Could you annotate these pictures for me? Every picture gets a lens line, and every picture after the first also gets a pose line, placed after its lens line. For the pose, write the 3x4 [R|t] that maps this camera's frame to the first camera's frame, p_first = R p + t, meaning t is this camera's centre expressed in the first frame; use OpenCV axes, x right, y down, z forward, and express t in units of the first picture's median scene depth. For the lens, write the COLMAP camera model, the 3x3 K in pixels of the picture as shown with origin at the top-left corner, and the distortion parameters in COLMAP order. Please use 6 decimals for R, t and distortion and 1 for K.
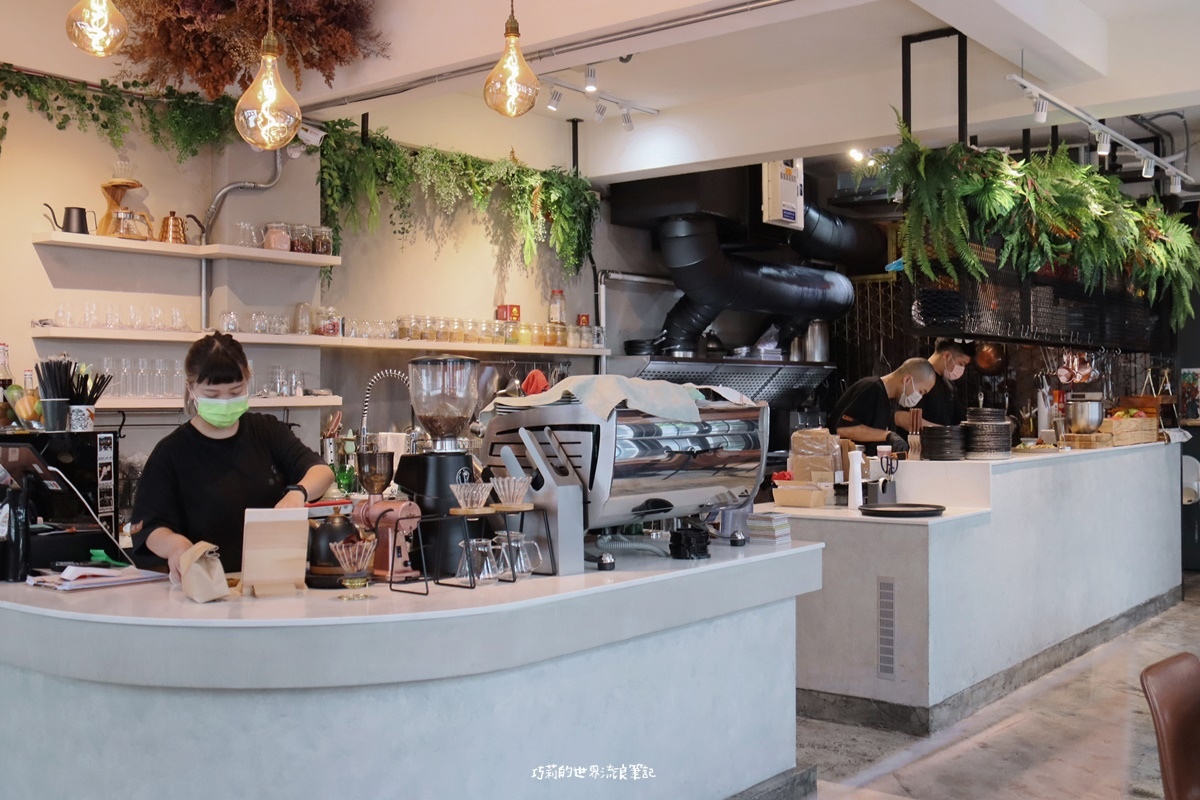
lens RADIAL K [[1225.9, 0, 600.0], [0, 1225.9, 400.0], [0, 0, 1]] dist [-0.000962, -0.003092]
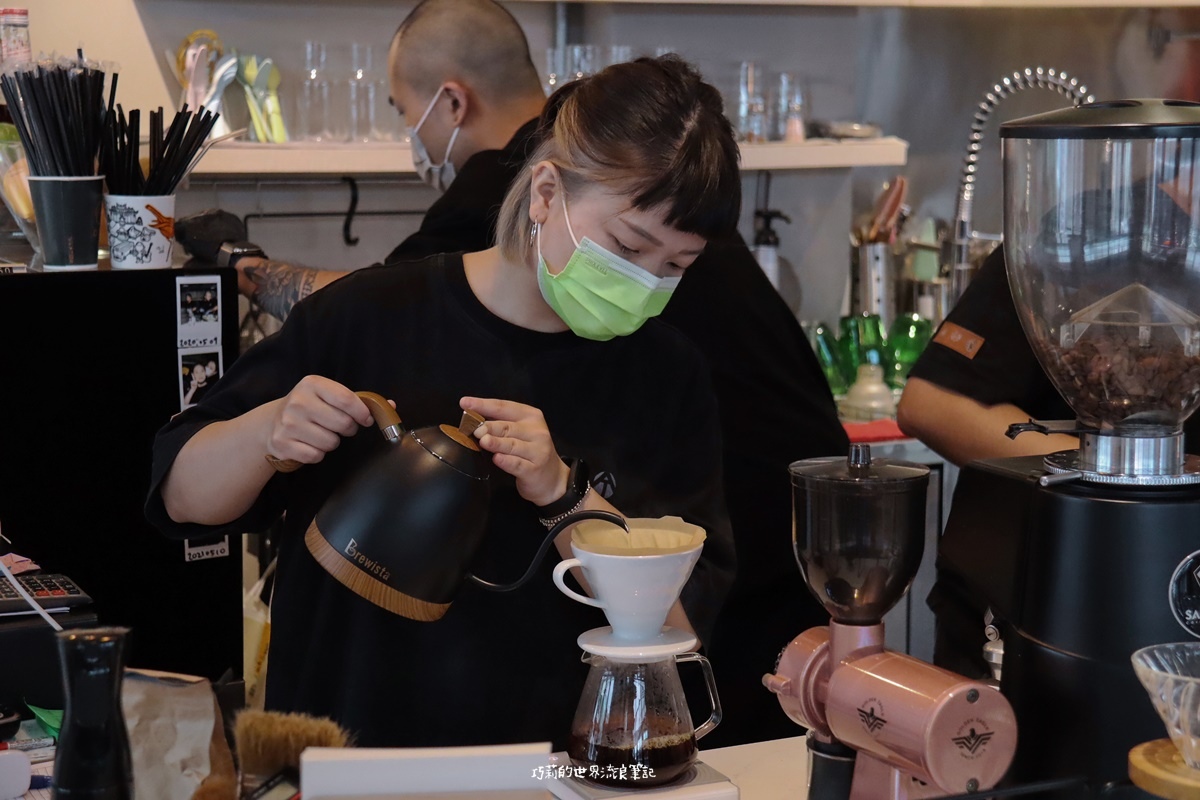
lens RADIAL K [[2142.3, 0, 600.0], [0, 2142.3, 400.0], [0, 0, 1]] dist [0.258098, 0.019685]
pose [[0.920669, 0.074536, -0.383163, -0.046301], [-0.013642, 0.987144, 0.159249, -0.039713], [0.390107, -0.141389, 0.909849, 0.459999]]
